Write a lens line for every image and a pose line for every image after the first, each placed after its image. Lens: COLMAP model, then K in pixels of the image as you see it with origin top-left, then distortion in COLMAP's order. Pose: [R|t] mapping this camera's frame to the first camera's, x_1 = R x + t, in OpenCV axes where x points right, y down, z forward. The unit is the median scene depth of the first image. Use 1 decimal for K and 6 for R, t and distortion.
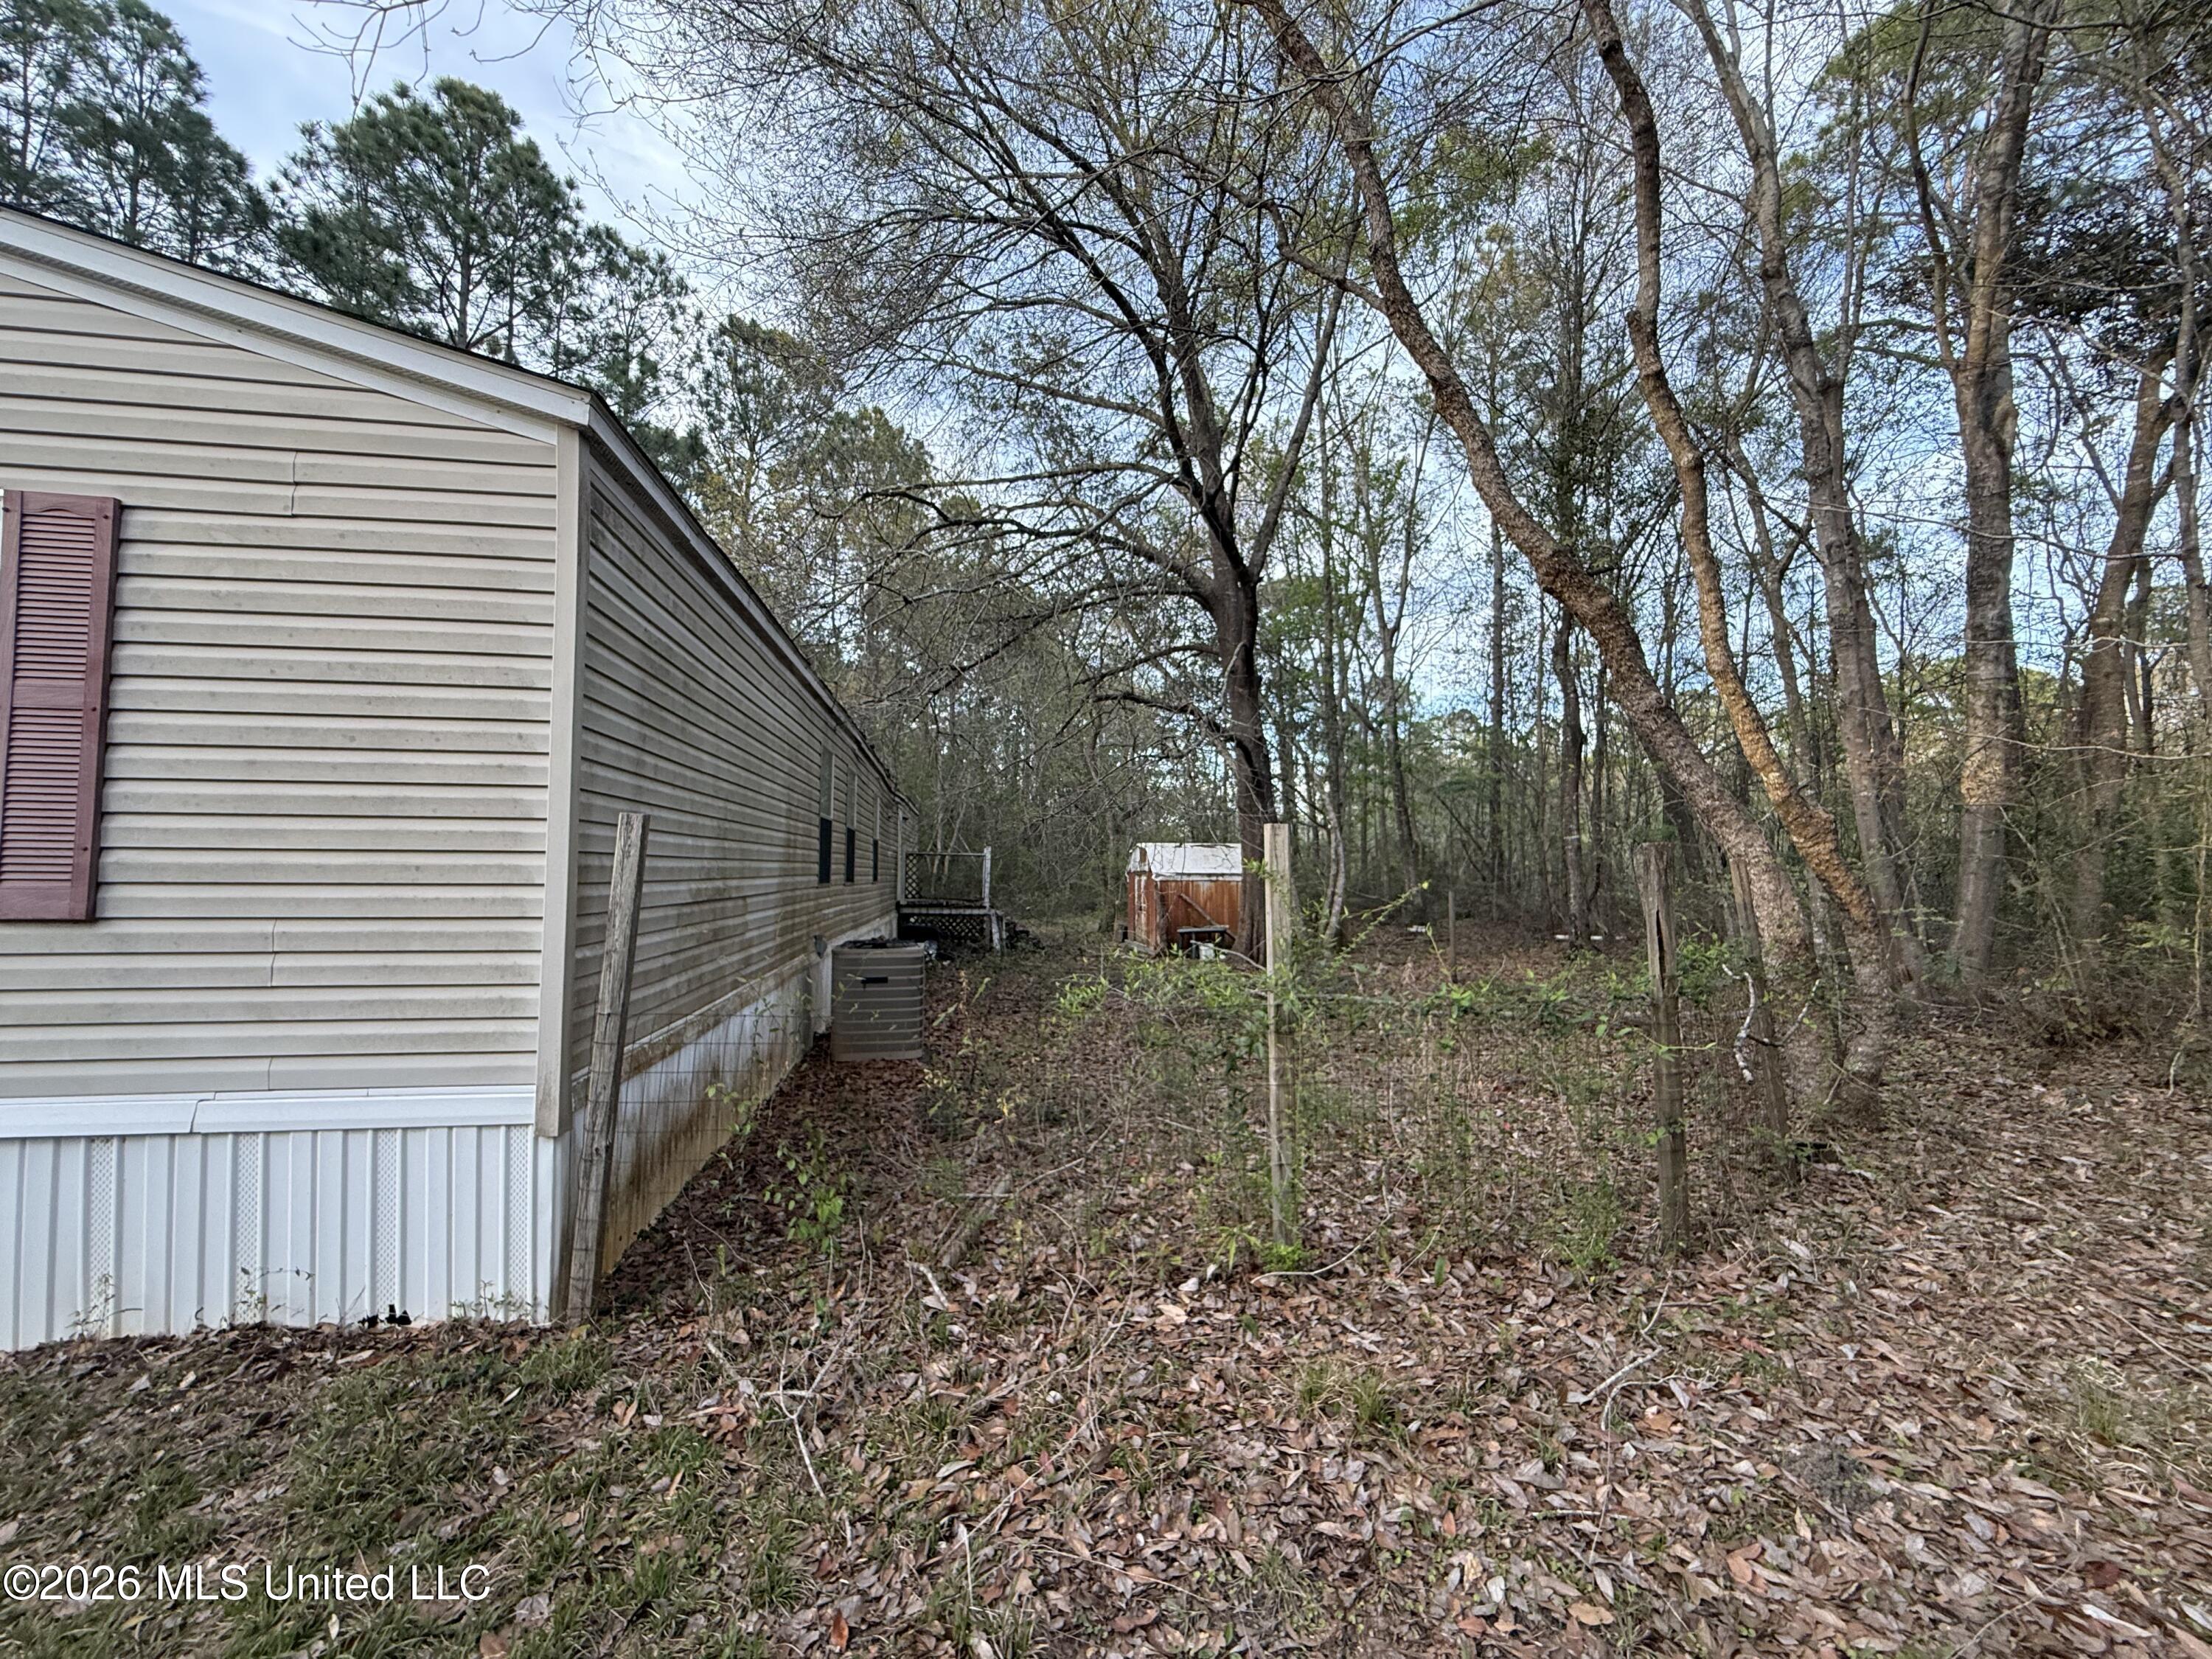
lens RADIAL K [[884.8, 0, 1098.6], [0, 884.8, 829.0], [0, 0, 1]] dist [0.003625, -0.000323]
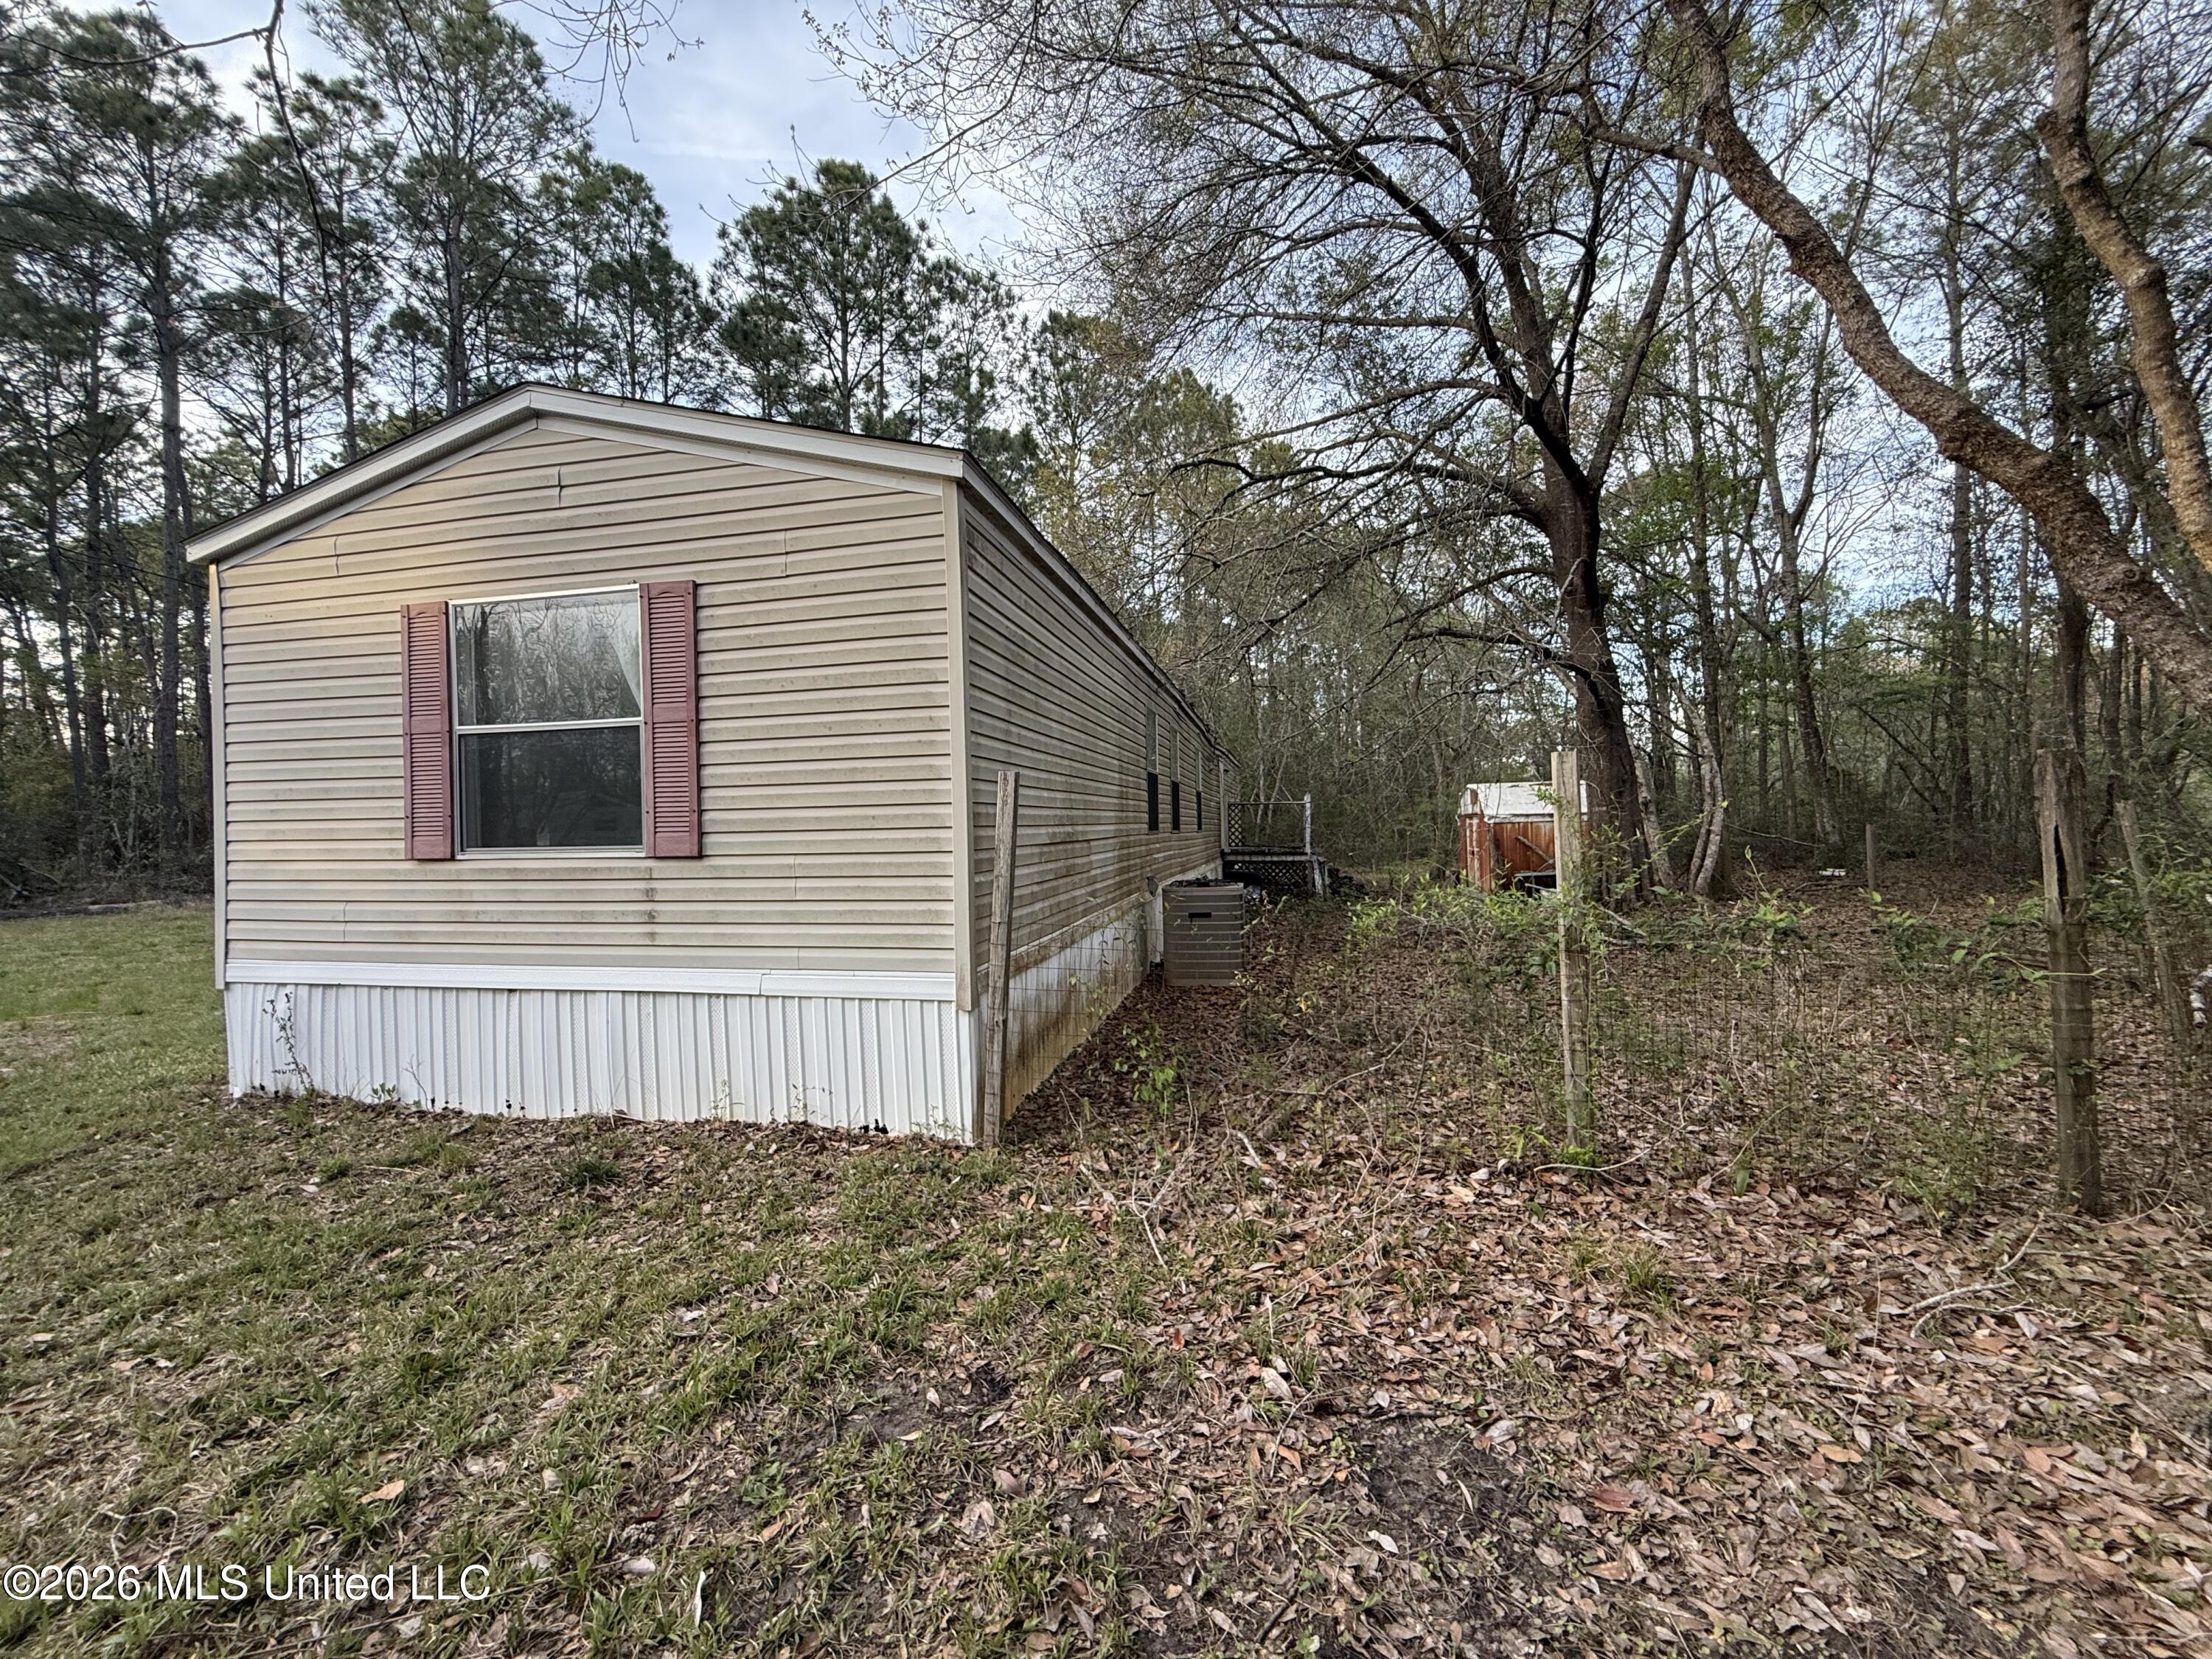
lens RADIAL K [[884.8, 0, 1104.1], [0, 884.8, 834.1], [0, 0, 1]] dist [0.003625, -0.000323]
pose [[0.935869, -0.024182, -0.351517, 0.056233], [0.045257, 0.997628, 0.051859, 0.011431], [0.349429, -0.064442, 0.934744, -0.154197]]
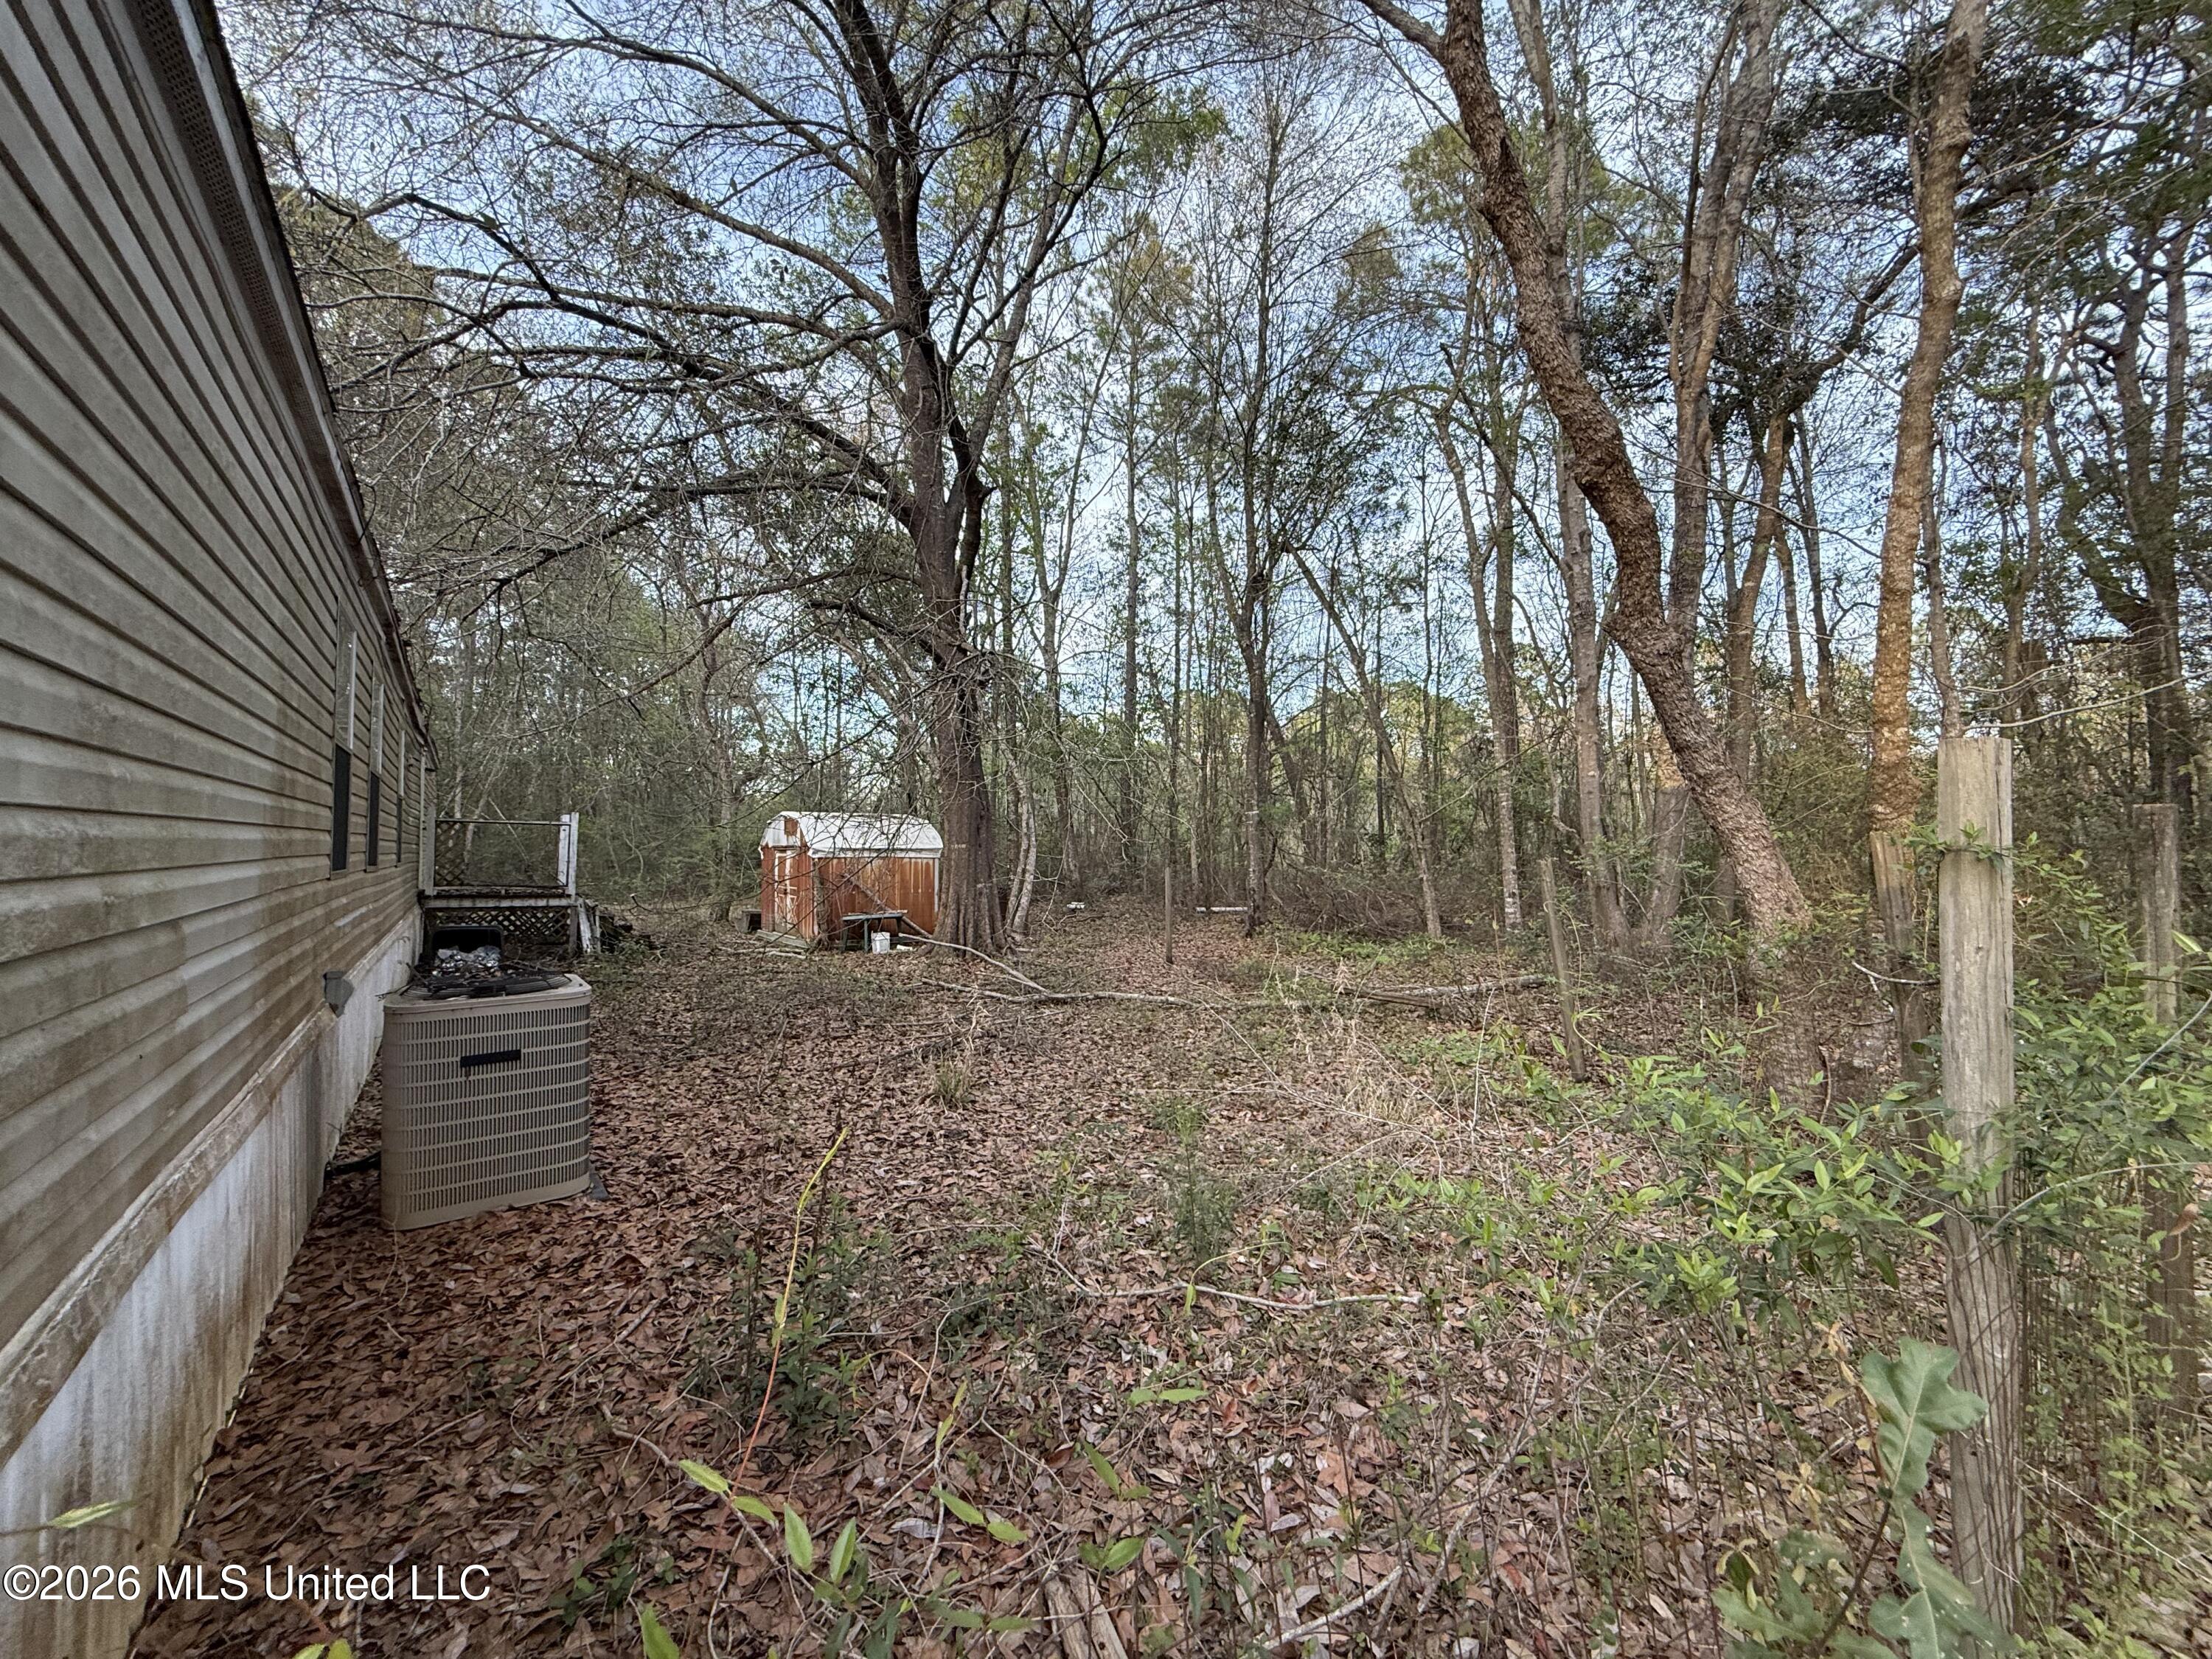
lens RADIAL K [[884.8, 0, 1106.7], [0, 884.8, 832.9], [0, 0, 1]] dist [0.003625, -0.000323]
pose [[0.888235, 0.006535, 0.459344, -0.341628], [-0.021955, 0.999360, 0.028238, 0.032204], [-0.458865, -0.035167, 0.887810, 0.749357]]
